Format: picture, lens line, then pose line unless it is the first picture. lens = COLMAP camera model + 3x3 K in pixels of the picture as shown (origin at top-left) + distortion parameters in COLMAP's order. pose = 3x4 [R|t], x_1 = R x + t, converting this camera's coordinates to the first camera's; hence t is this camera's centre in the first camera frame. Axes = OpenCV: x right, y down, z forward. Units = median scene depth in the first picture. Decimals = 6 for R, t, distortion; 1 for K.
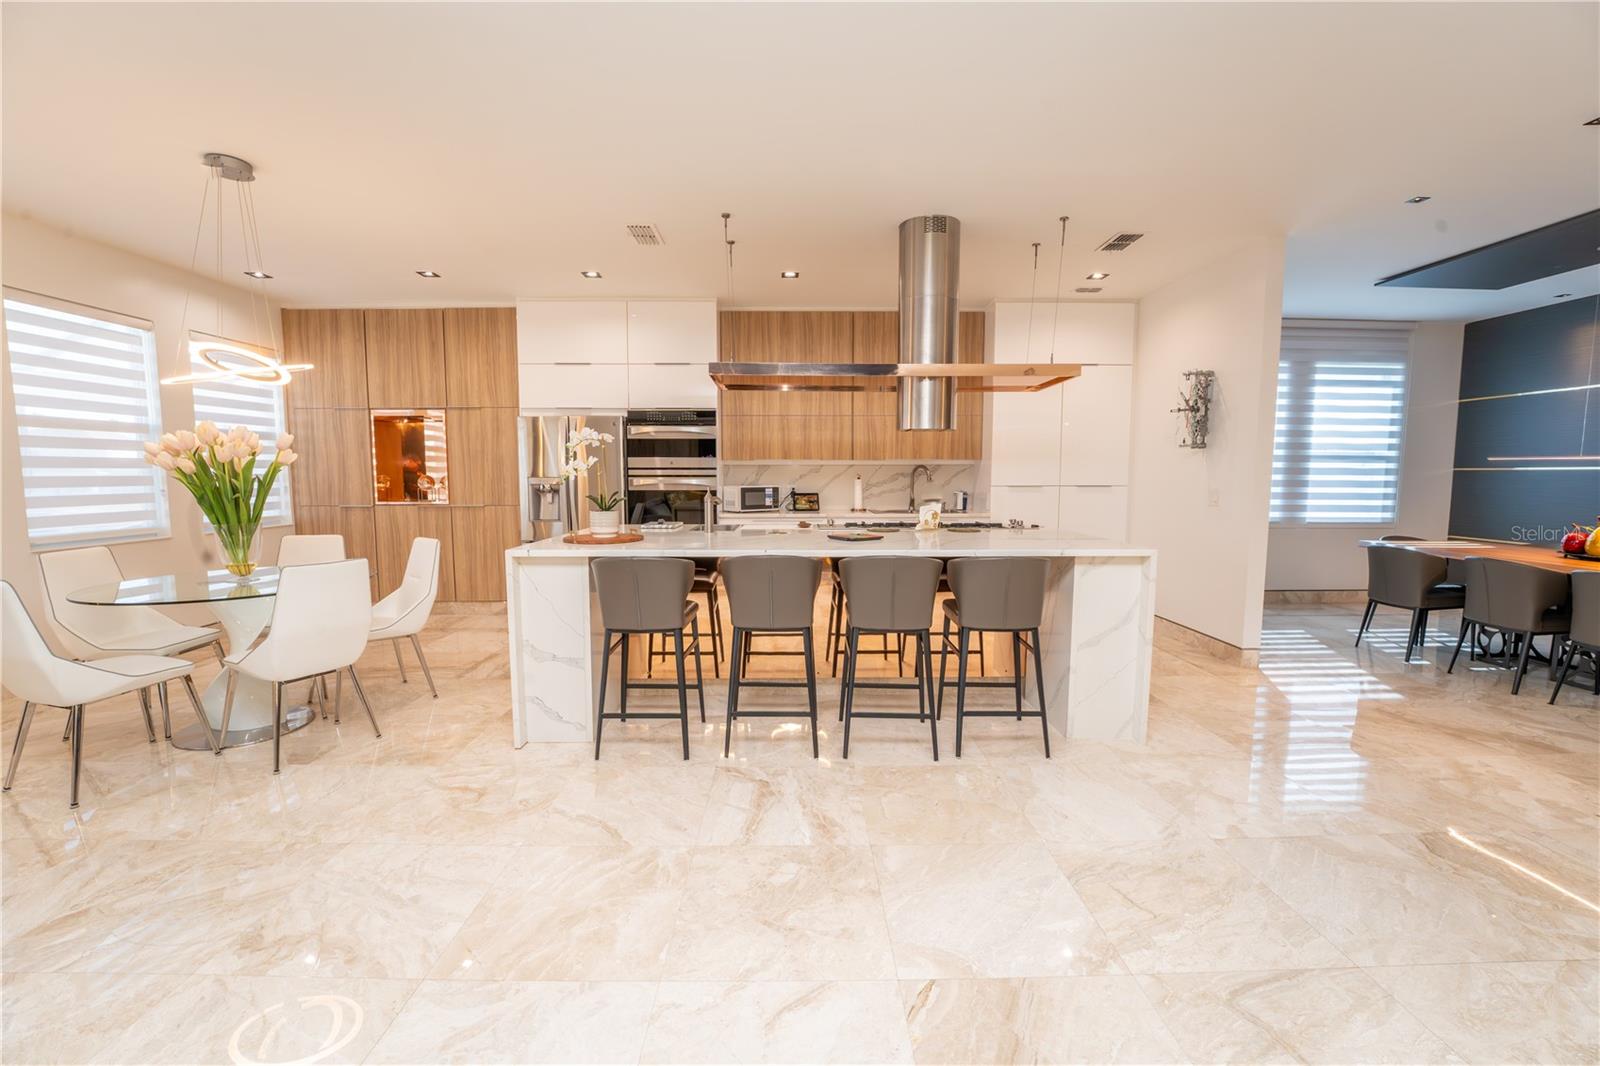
lens RADIAL K [[645.6, 0, 801.6], [0, 645.6, 532.4], [0, 0, 1]] dist [-0.023177, 0.001315]
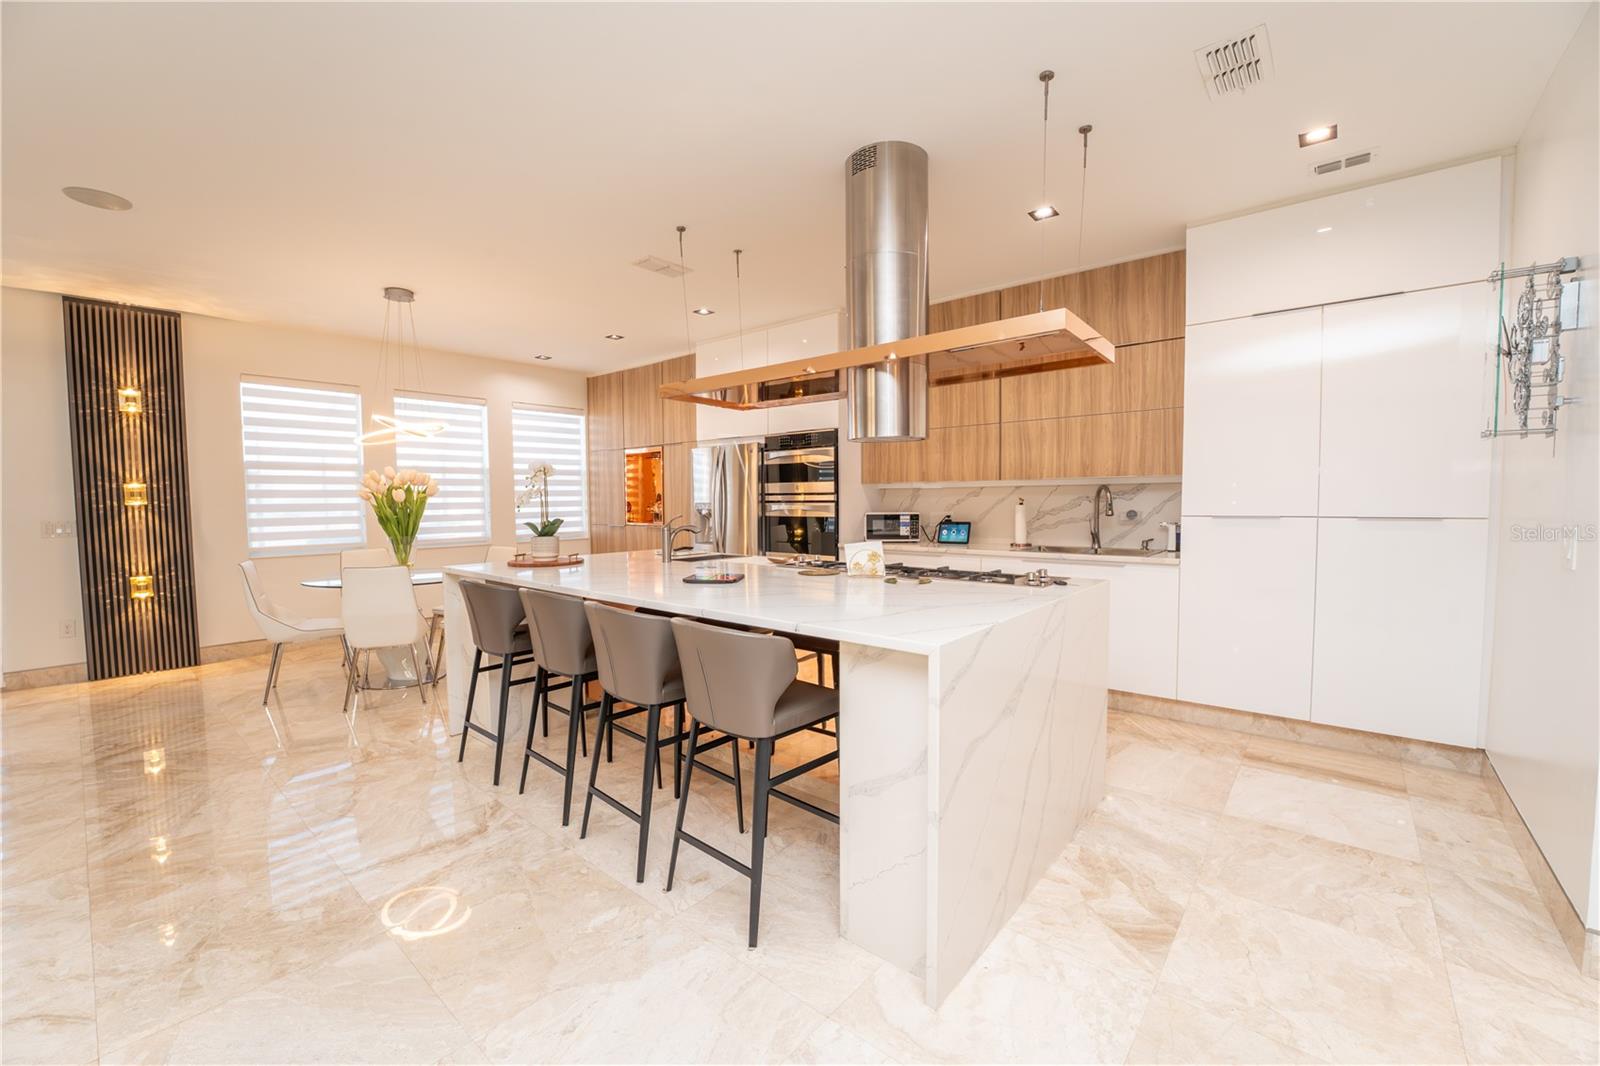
lens RADIAL K [[645.6, 0, 801.3], [0, 645.6, 534.7], [0, 0, 1]] dist [-0.023177, 0.001315]
pose [[0.753879, 0.031737, -0.656246, 0.433842], [-0.051434, 0.998618, -0.010792, -0.028265], [0.654996, 0.041890, 0.754470, 0.280225]]
